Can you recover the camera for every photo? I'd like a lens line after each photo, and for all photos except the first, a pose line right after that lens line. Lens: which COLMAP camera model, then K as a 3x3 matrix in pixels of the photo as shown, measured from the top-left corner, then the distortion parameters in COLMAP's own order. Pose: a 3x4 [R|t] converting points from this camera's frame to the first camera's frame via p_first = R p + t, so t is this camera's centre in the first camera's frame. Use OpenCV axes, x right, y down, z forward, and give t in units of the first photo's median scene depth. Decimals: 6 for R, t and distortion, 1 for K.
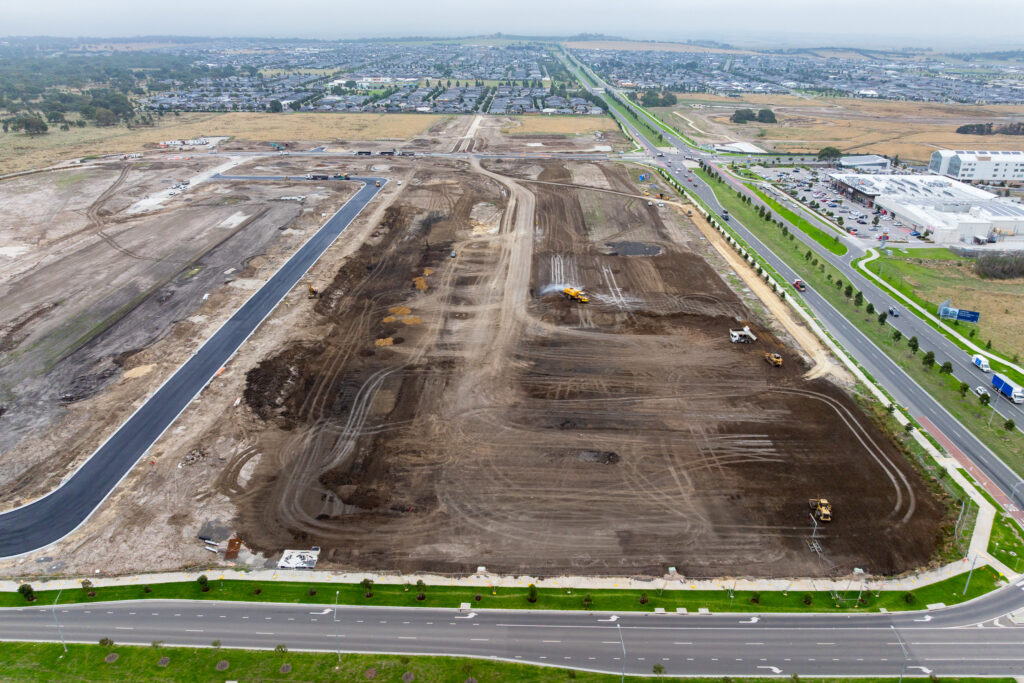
lens RADIAL K [[712.5, 0, 507.8], [0, 712.5, 338.2], [0, 0, 1]] dist [-0.032932, -0.005990]
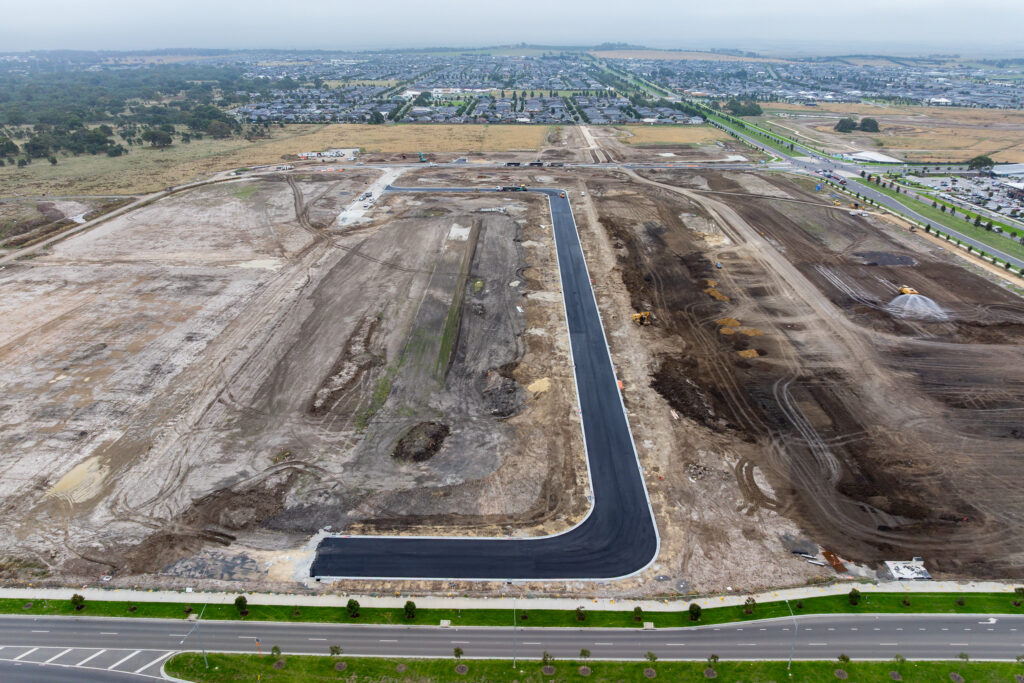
lens RADIAL K [[712.5, 0, 507.8], [0, 712.5, 338.2], [0, 0, 1]] dist [-0.032932, -0.005990]
pose [[0.999966, -0.007590, -0.003215, -0.439771], [0.007551, 0.999900, -0.011972, -0.006105], [0.003305, 0.011947, 0.999923, -0.004315]]
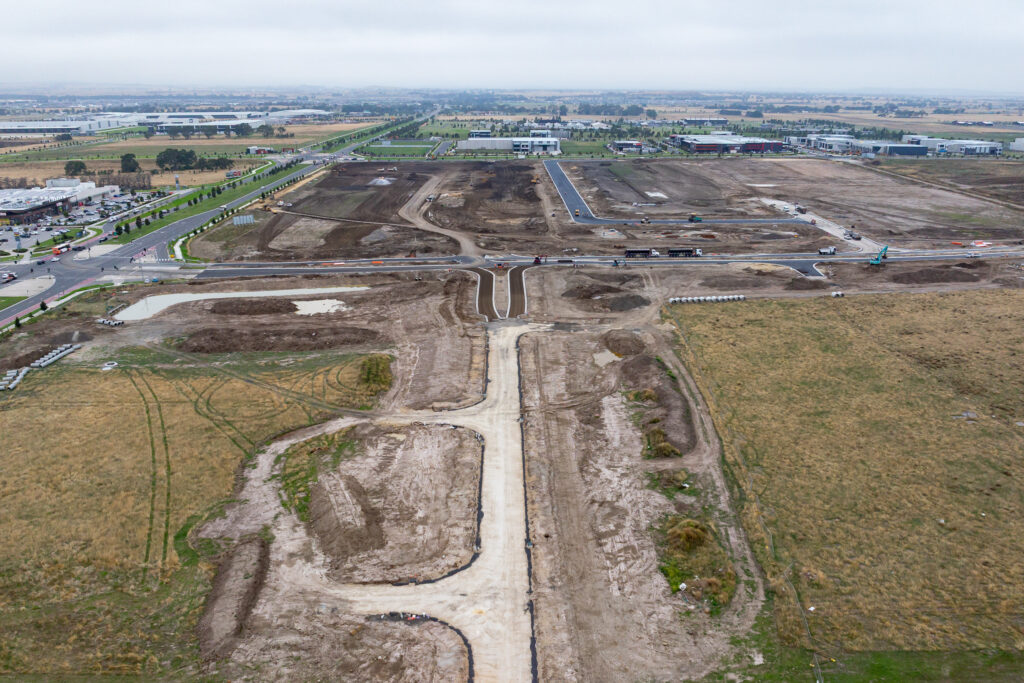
lens RADIAL K [[712.5, 0, 507.8], [0, 712.5, 338.2], [0, 0, 1]] dist [-0.032932, -0.005990]
pose [[-0.999204, 0.016121, -0.036497, -0.111598], [-0.012961, 0.733972, 0.679056, -1.172639], [0.037735, 0.678989, -0.733178, 2.946603]]
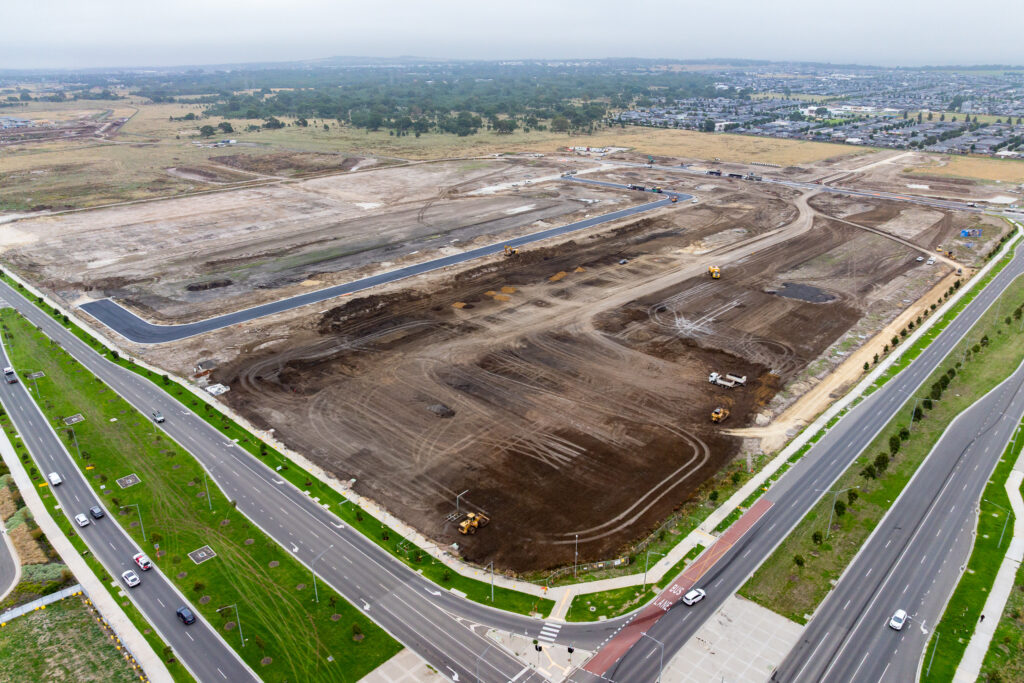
lens RADIAL K [[712.5, 0, 507.8], [0, 712.5, 338.2], [0, 0, 1]] dist [-0.032932, -0.005990]
pose [[0.742887, 0.242826, -0.623823, 0.583749], [-0.261491, 0.963115, 0.063498, -0.034664], [0.616232, 0.115952, 0.778982, 0.079602]]
